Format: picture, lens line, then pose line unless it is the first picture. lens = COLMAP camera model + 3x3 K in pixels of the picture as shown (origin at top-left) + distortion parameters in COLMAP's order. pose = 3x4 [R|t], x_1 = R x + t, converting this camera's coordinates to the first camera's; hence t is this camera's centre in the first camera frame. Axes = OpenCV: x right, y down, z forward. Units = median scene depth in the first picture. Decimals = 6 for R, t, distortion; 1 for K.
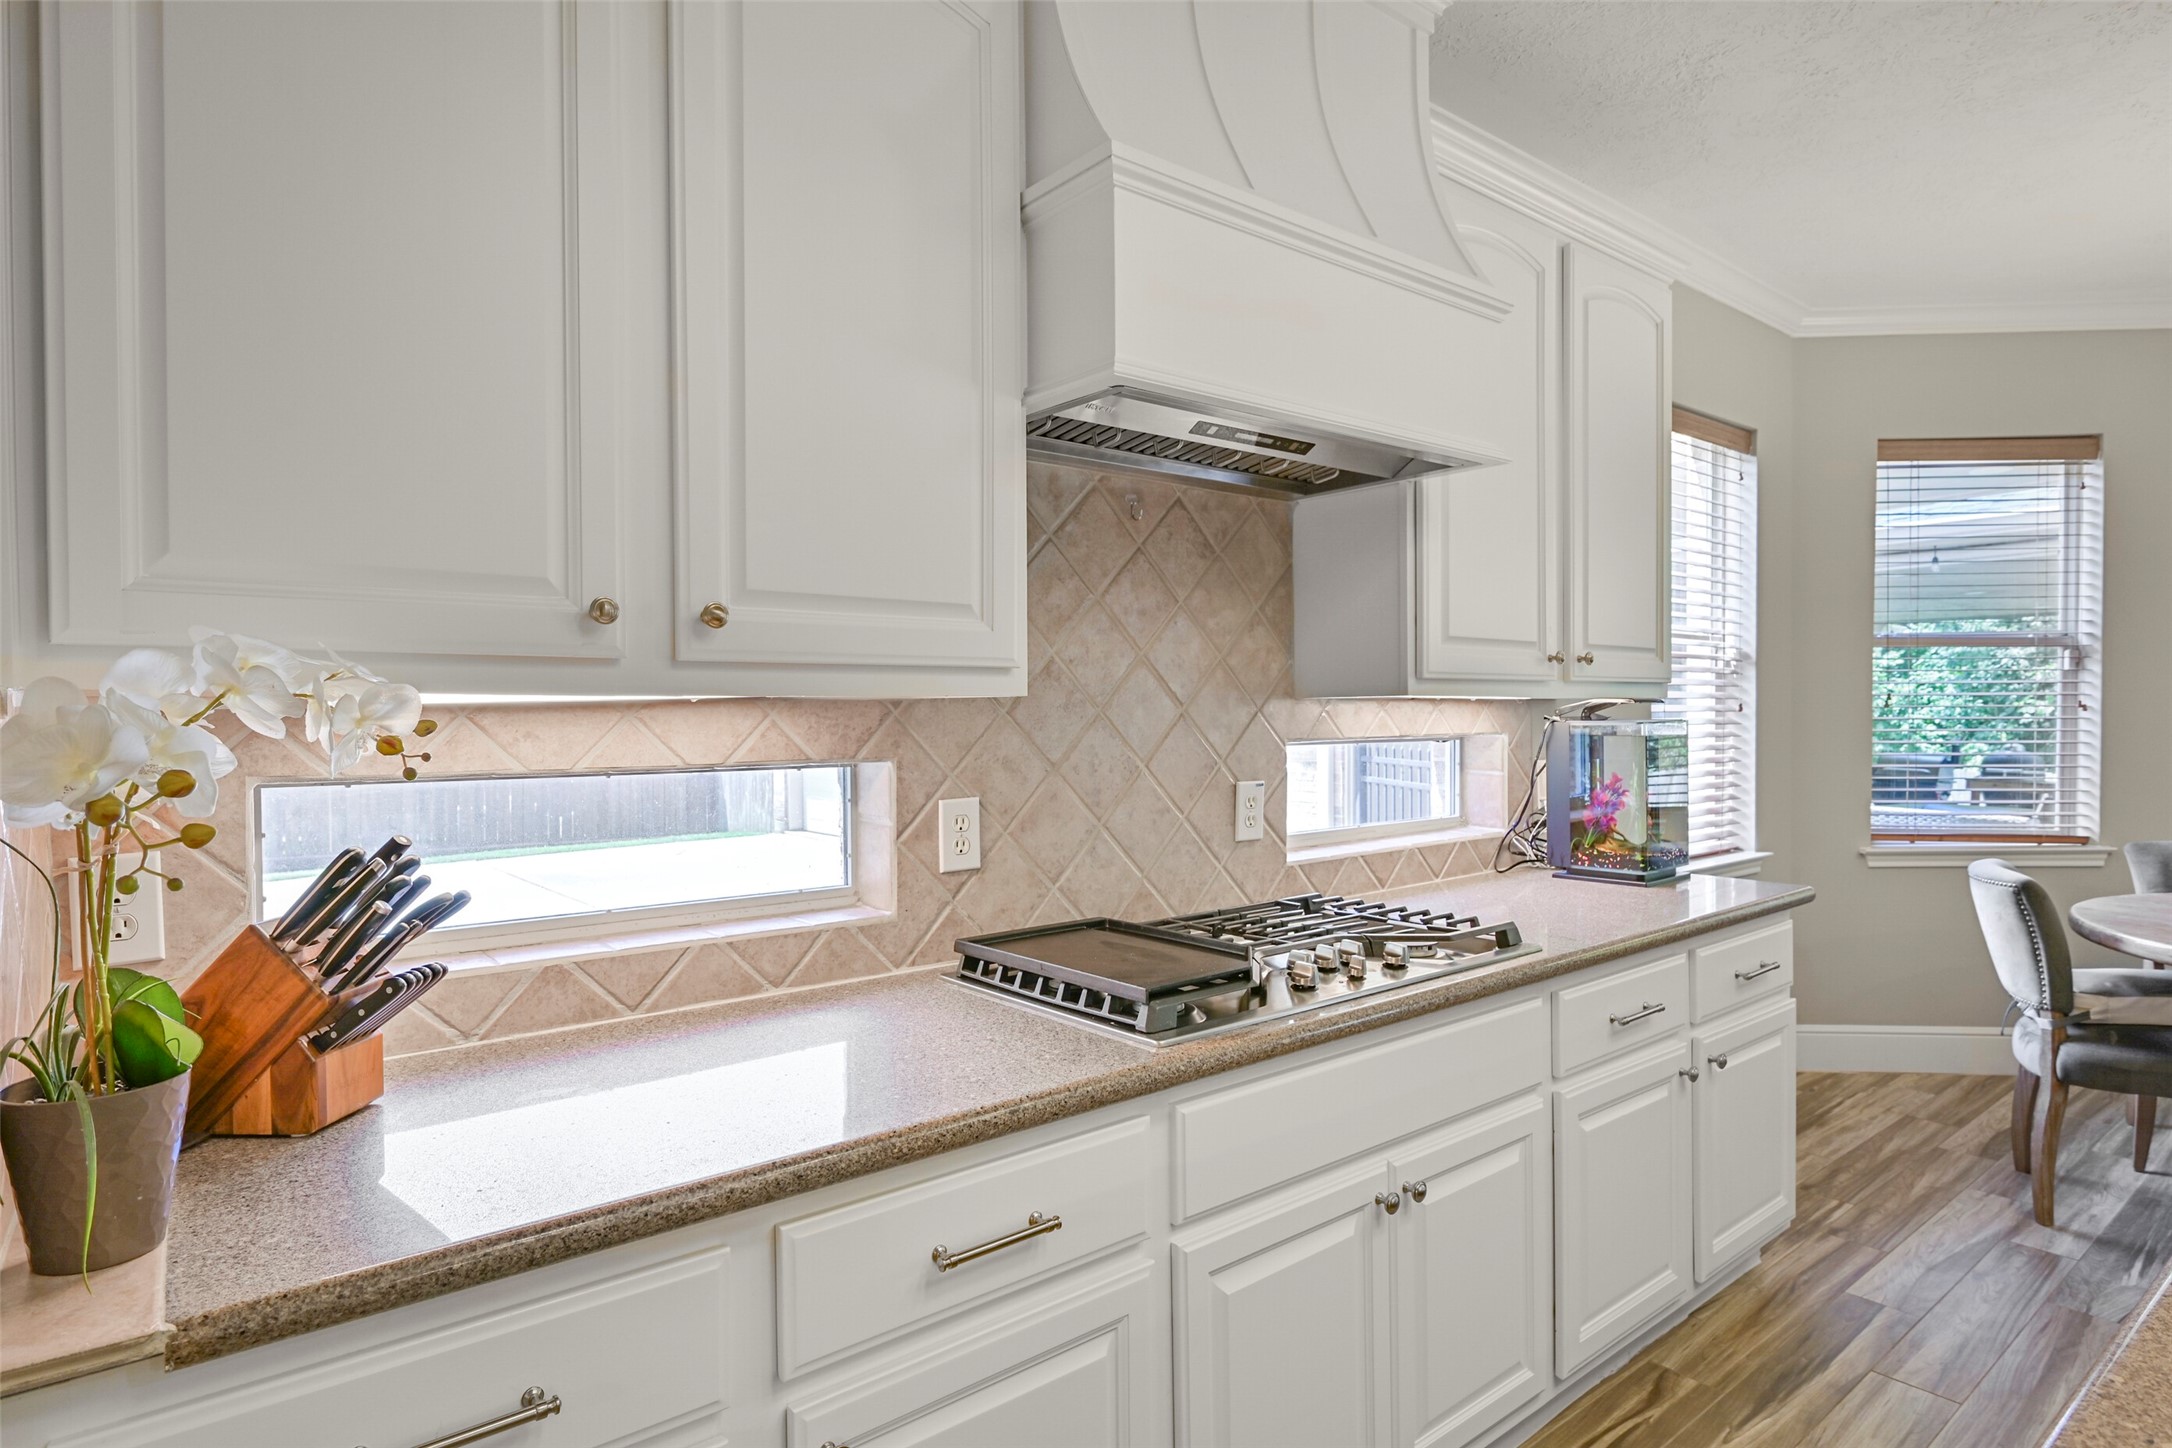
lens RADIAL K [[1228.0, 0, 1099.1], [0, 1228.0, 724.1], [0, 0, 1]] dist [-0.006424, -0.001030]
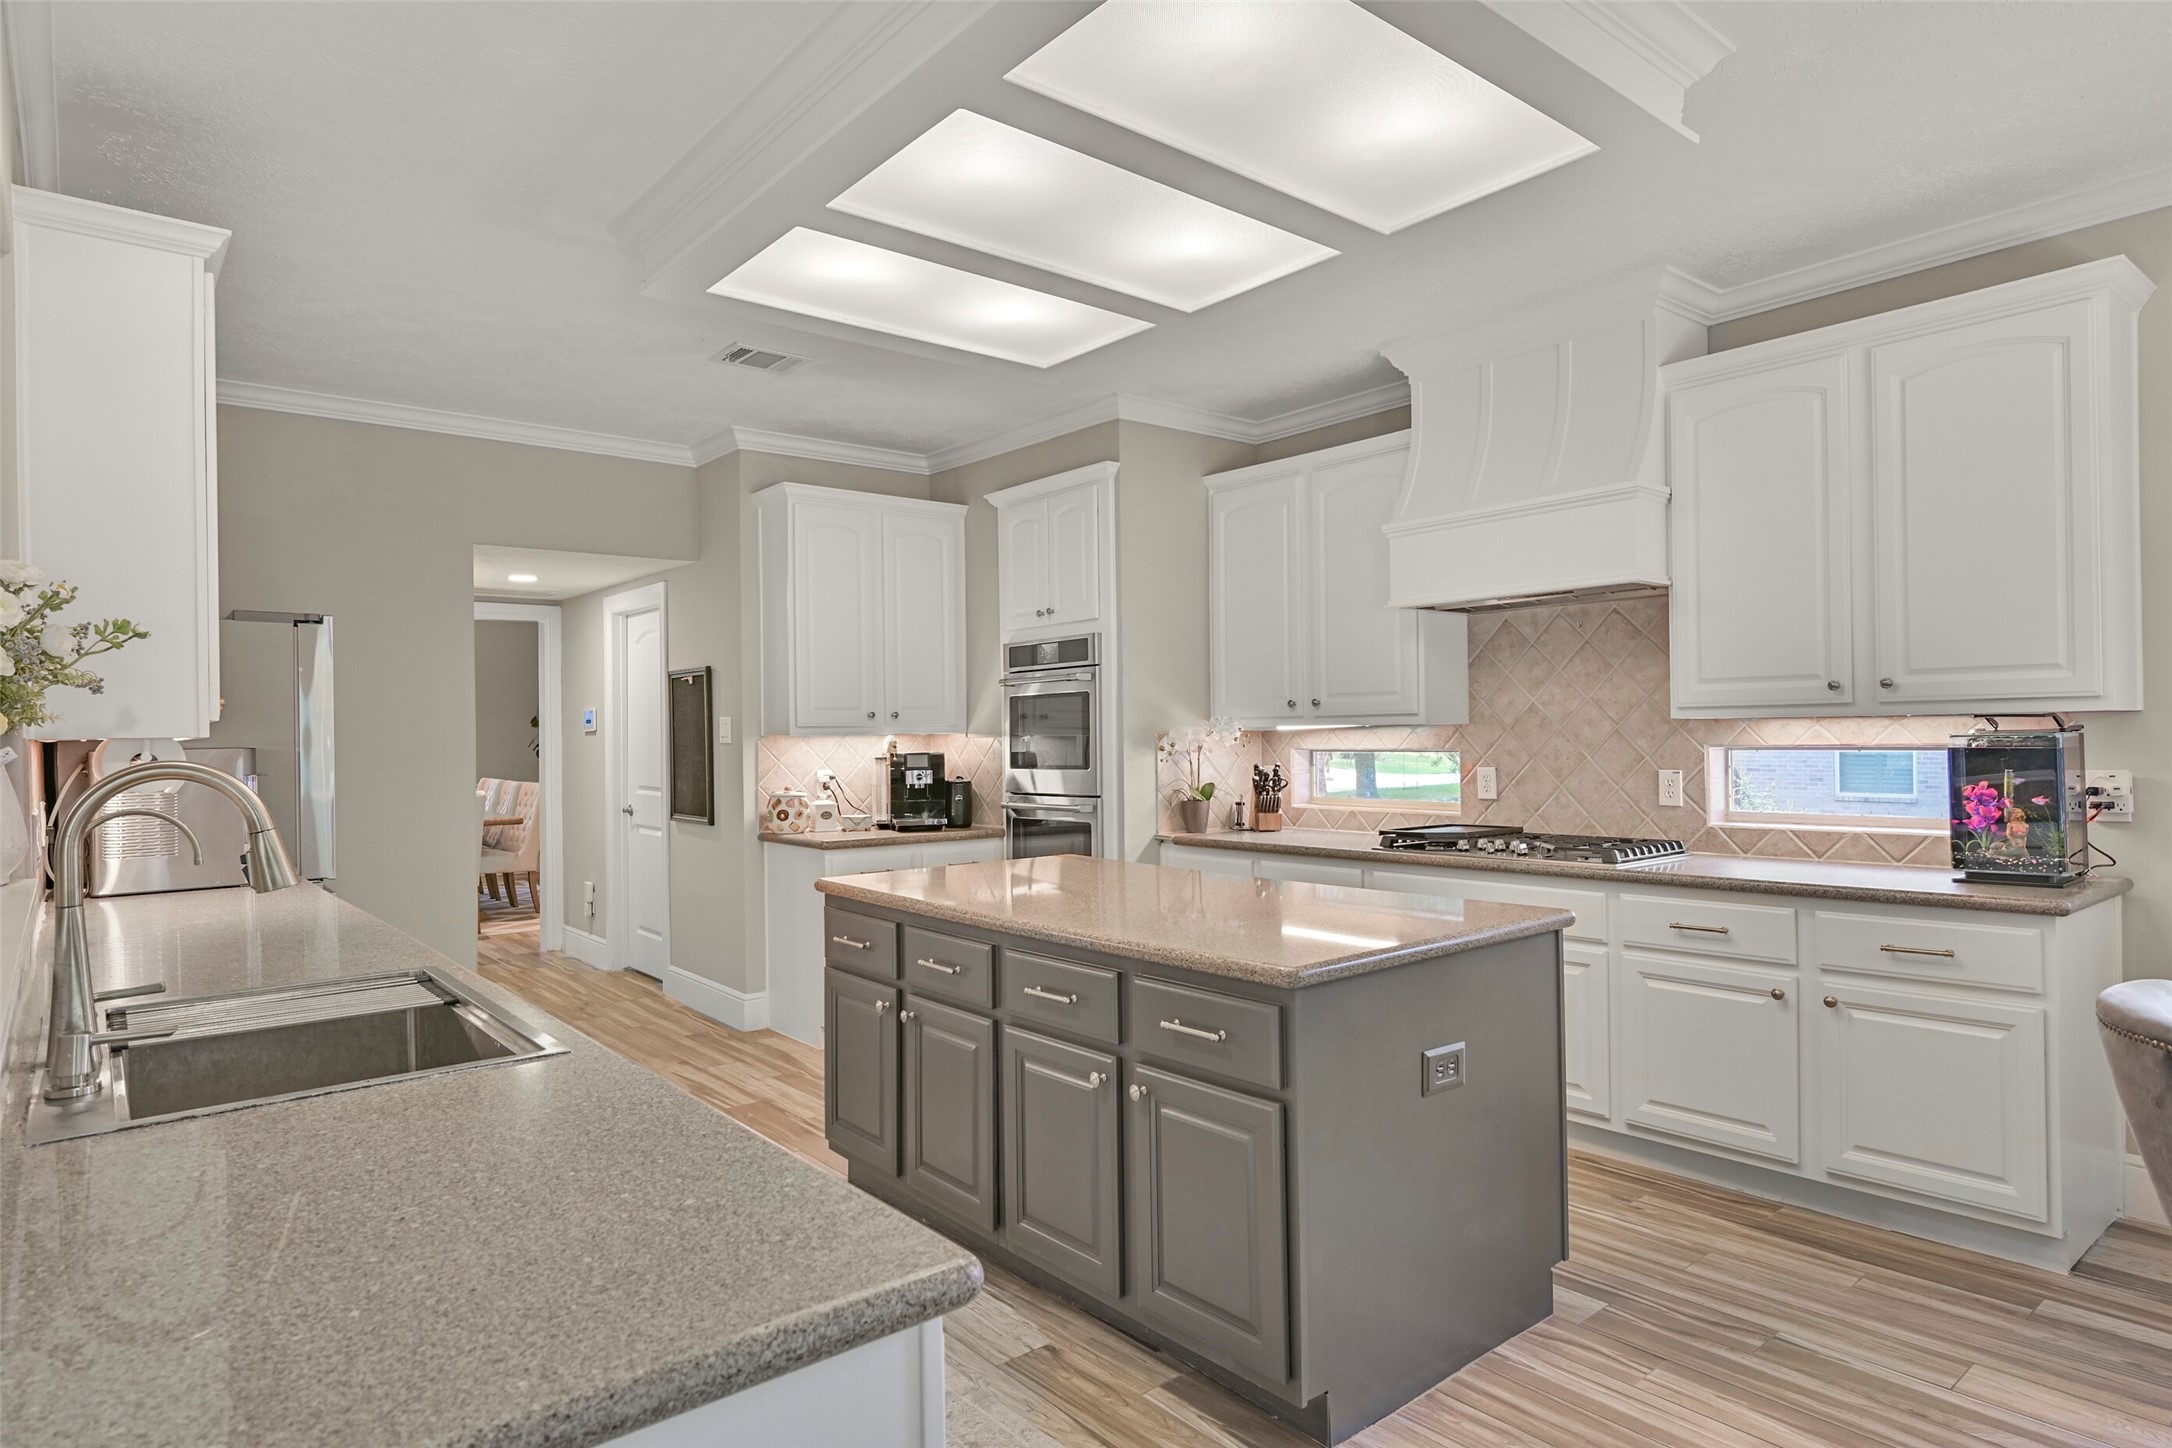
lens RADIAL K [[1228.0, 0, 1087.0], [0, 1228.0, 725.6], [0, 0, 1]] dist [-0.006424, -0.001030]
pose [[-0.008254, -0.000679, -0.999966, 2.034615], [0.004632, 0.999989, -0.000717, -0.016936], [0.999955, -0.004638, -0.008251, 0.267759]]
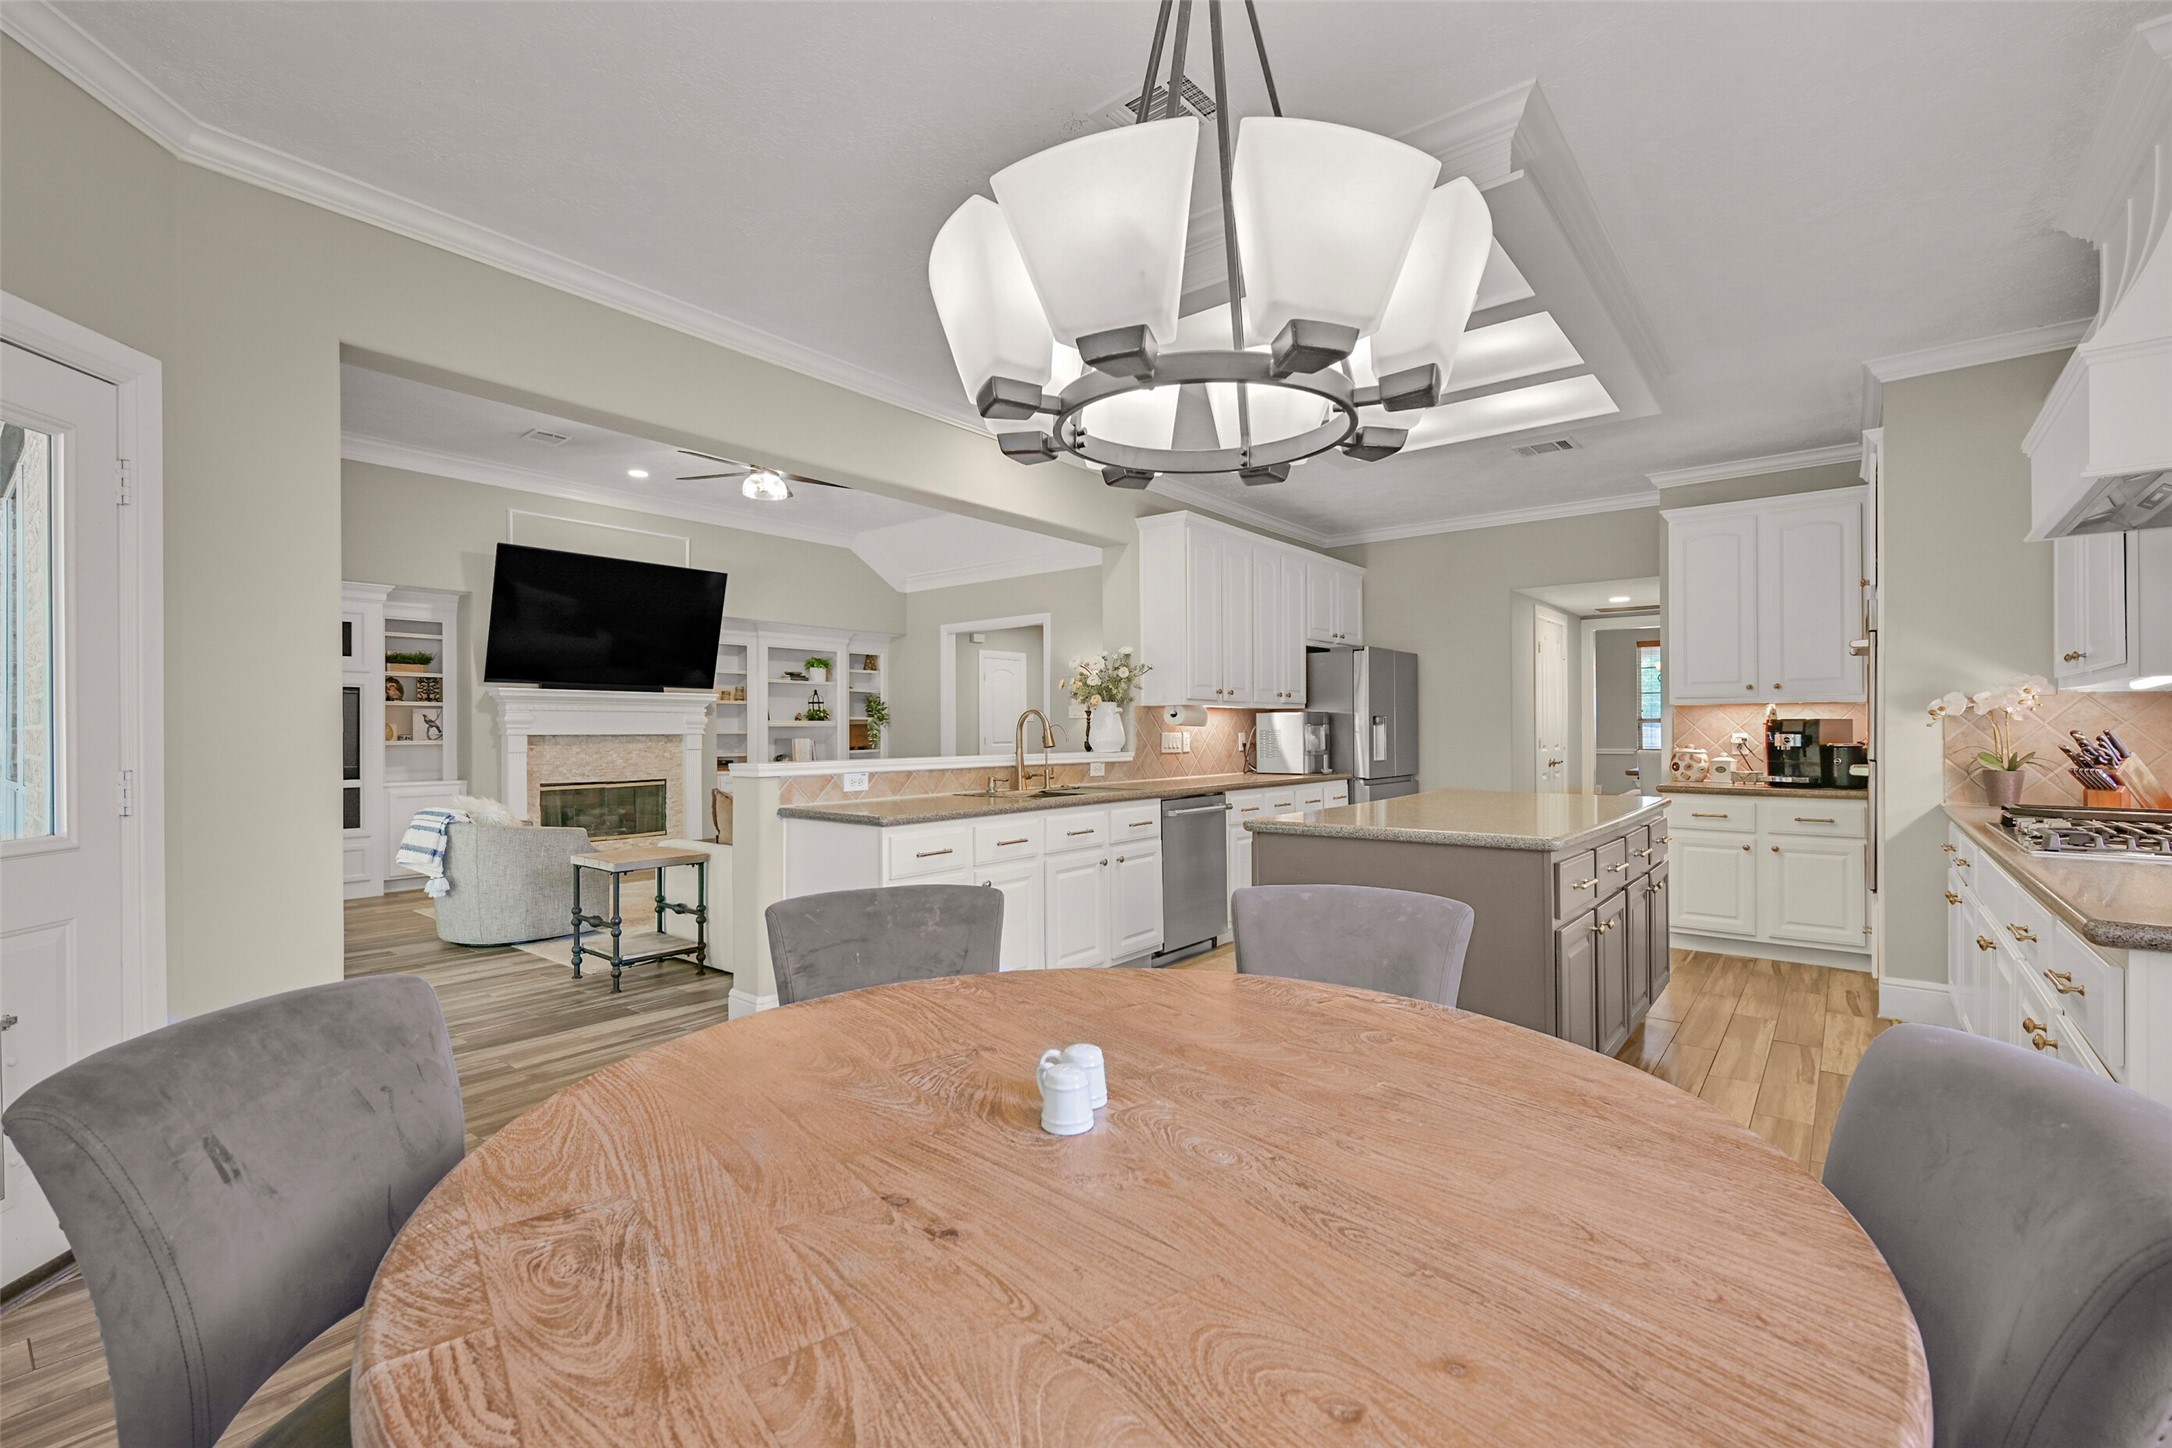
lens RADIAL K [[929.9, 0, 1082.9], [0, 929.9, 729.6], [0, 0, 1]] dist [0.000722, 0.000770]
pose [[-0.979910, 0.006578, -0.199333, 1.560914], [0.005500, 0.999967, 0.005962, 0.039295], [0.199365, 0.004746, -0.979914, 1.728533]]
